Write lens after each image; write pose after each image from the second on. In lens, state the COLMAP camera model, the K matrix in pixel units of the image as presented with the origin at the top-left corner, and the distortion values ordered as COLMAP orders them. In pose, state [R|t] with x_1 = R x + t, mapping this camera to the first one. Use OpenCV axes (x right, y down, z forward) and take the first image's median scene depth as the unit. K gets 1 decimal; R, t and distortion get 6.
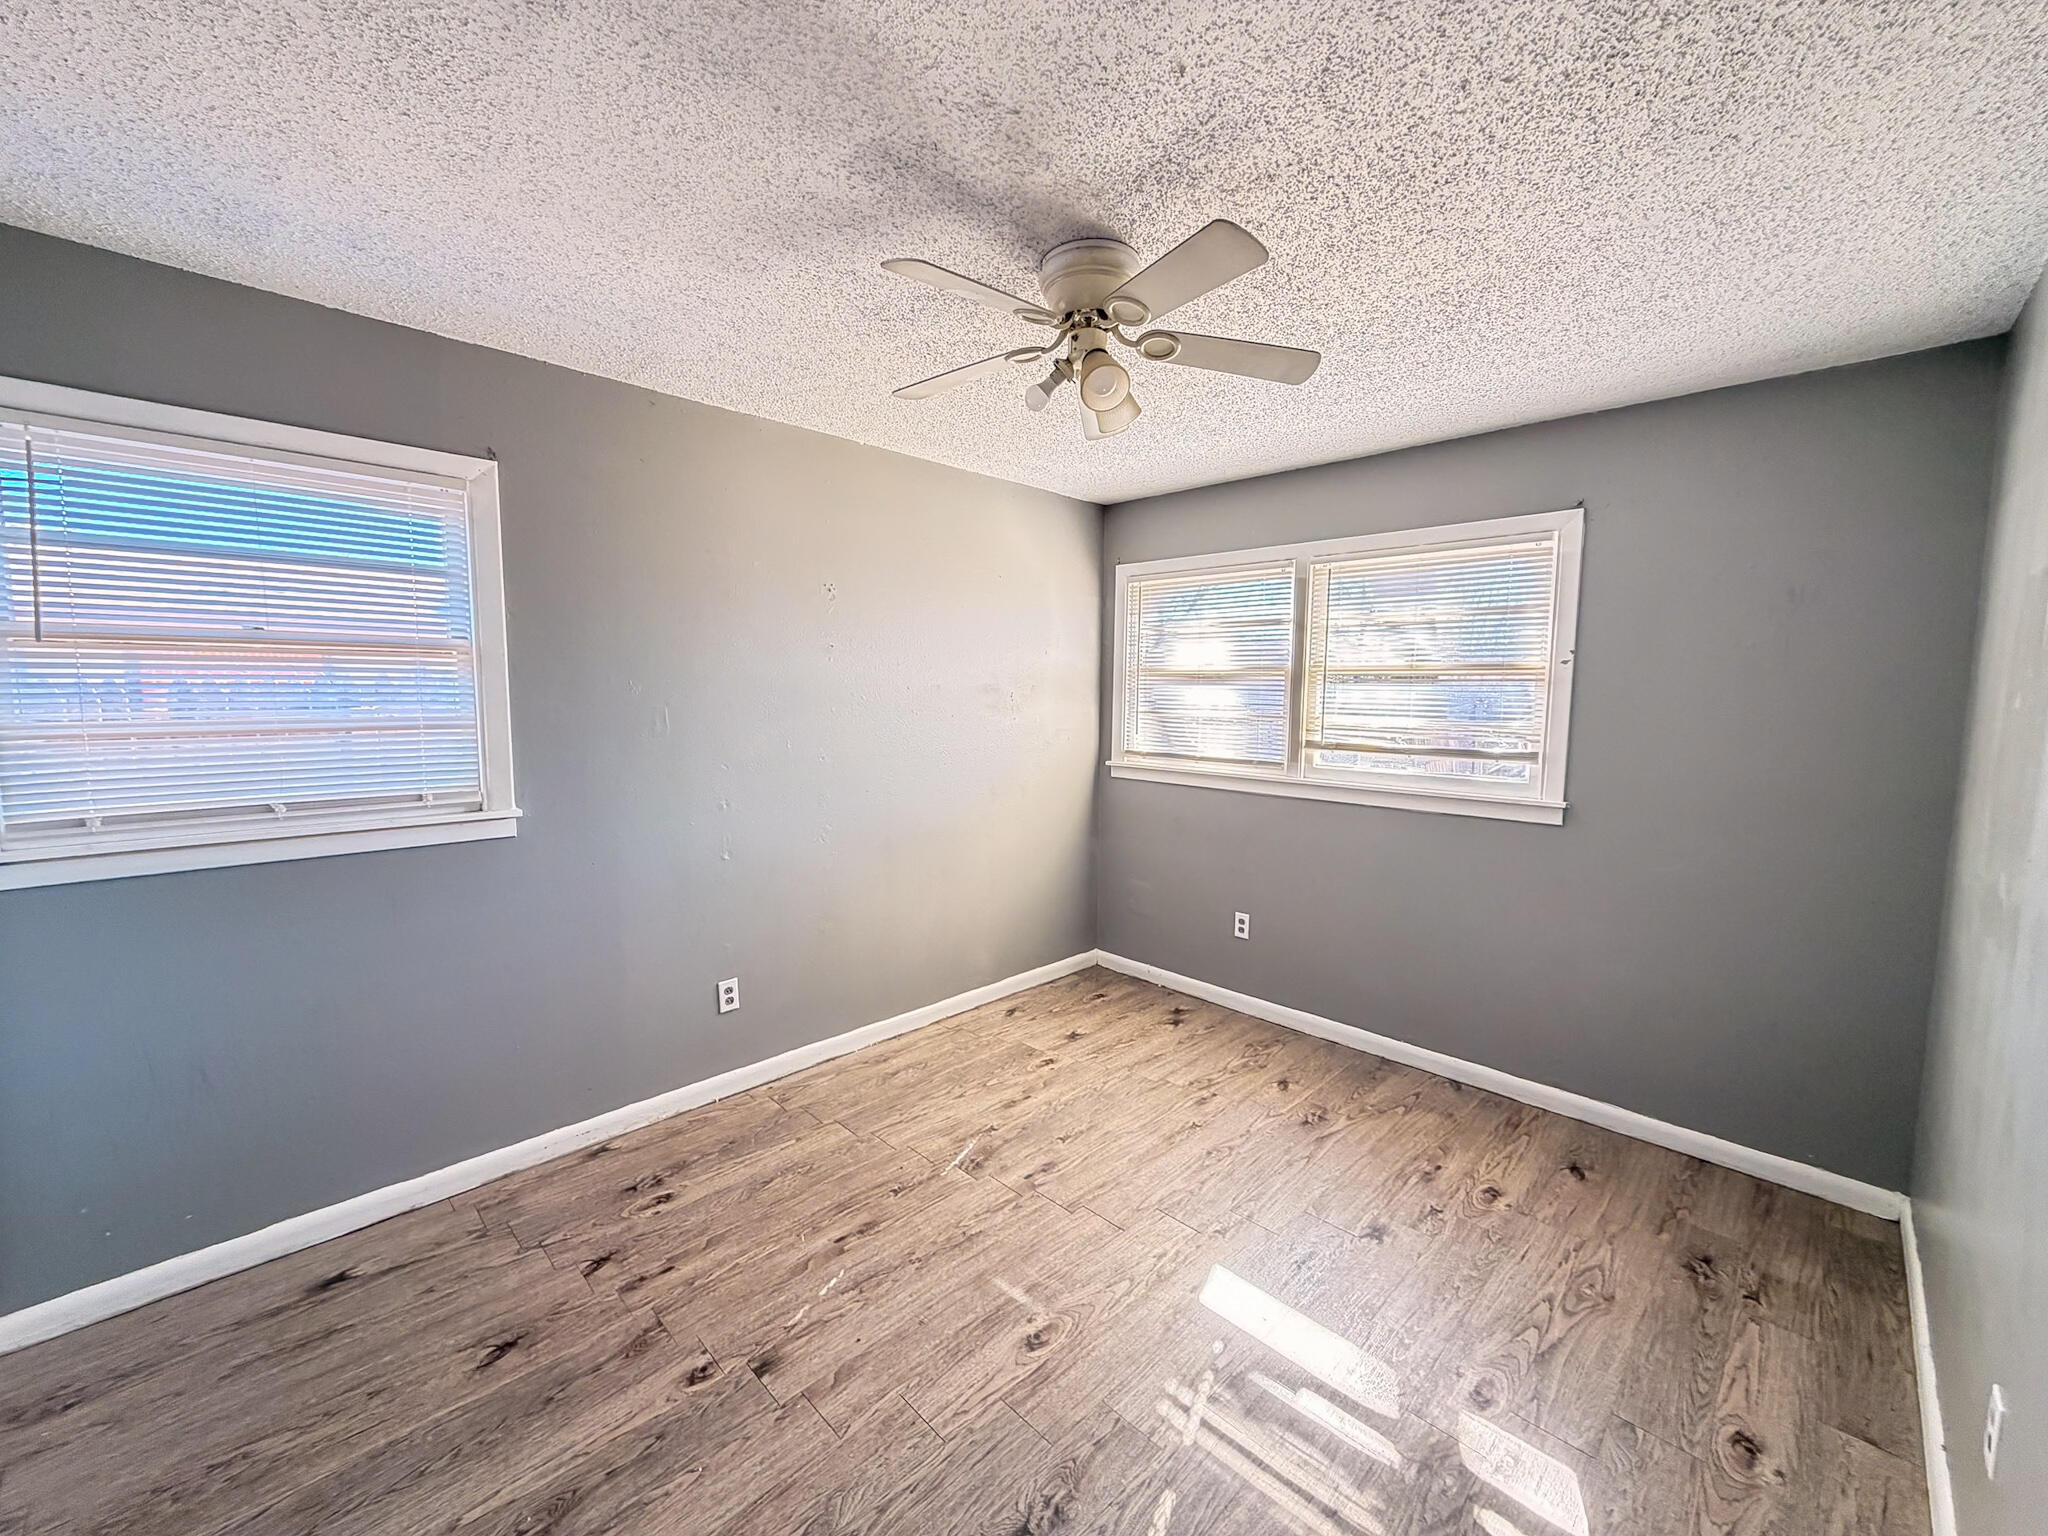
lens RADIAL K [[819.9, 0, 1017.9], [0, 819.9, 768.4], [0, 0, 1]] dist [-0.002714, -0.000001]
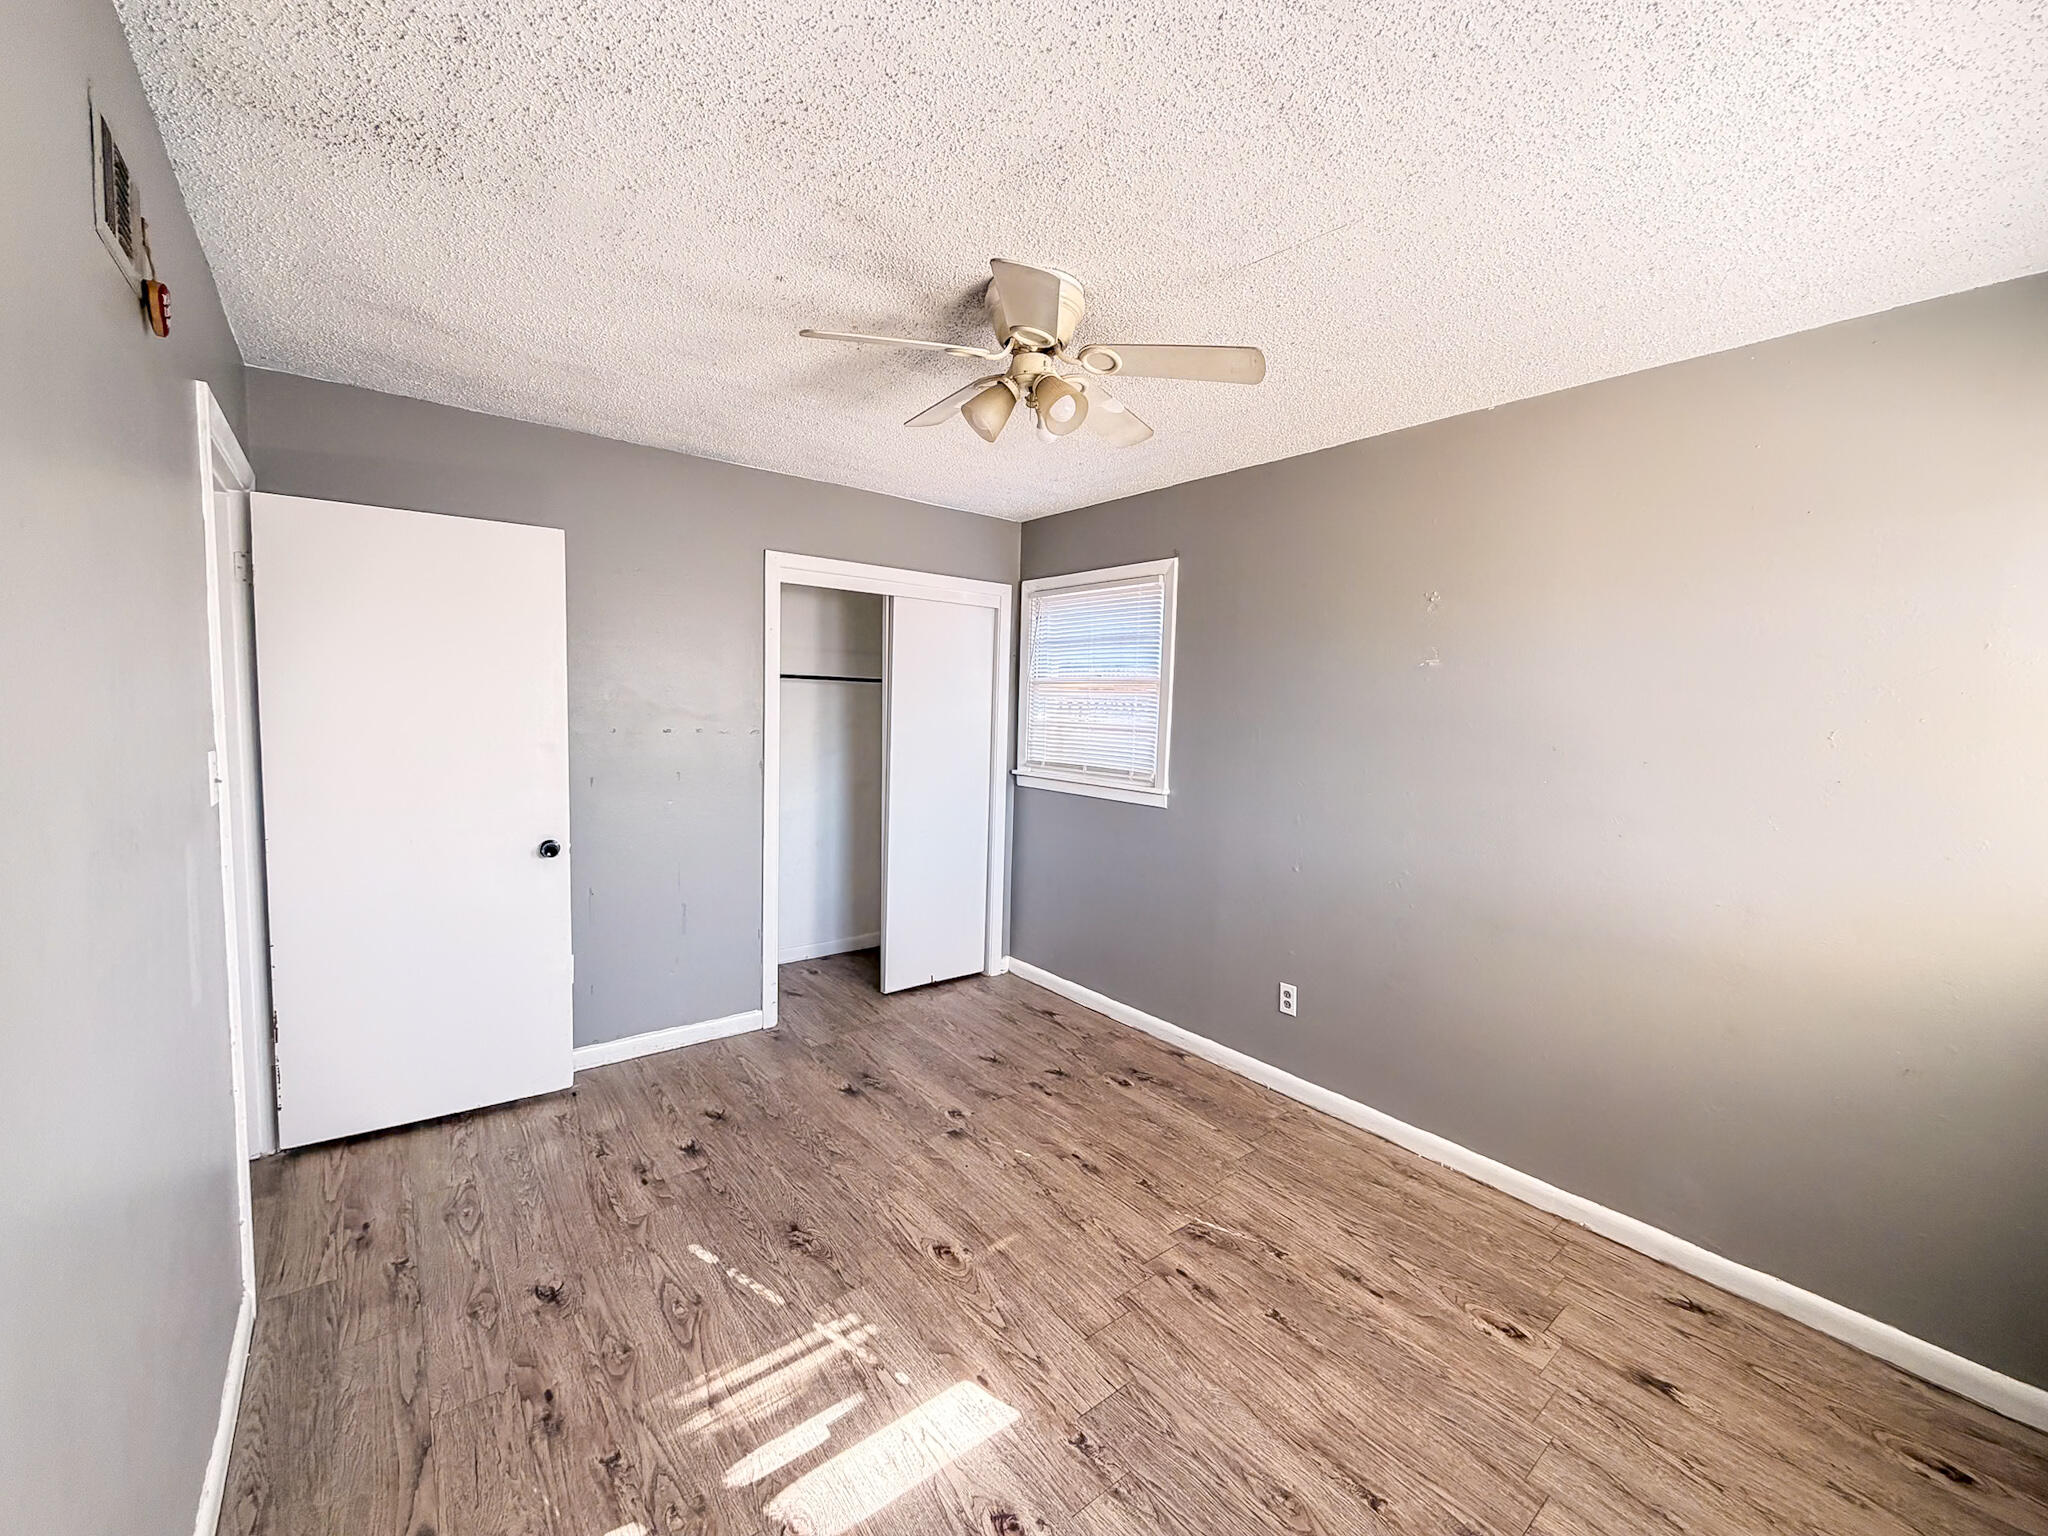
lens RADIAL K [[819.9, 0, 1017.9], [0, 819.9, 768.4], [0, 0, 1]] dist [-0.002714, -0.000001]
pose [[-0.109639, 0.065188, -0.991832, 0.962192], [-0.128645, 0.988524, 0.079192, -0.077384], [0.985611, 0.136277, -0.099995, 0.962183]]
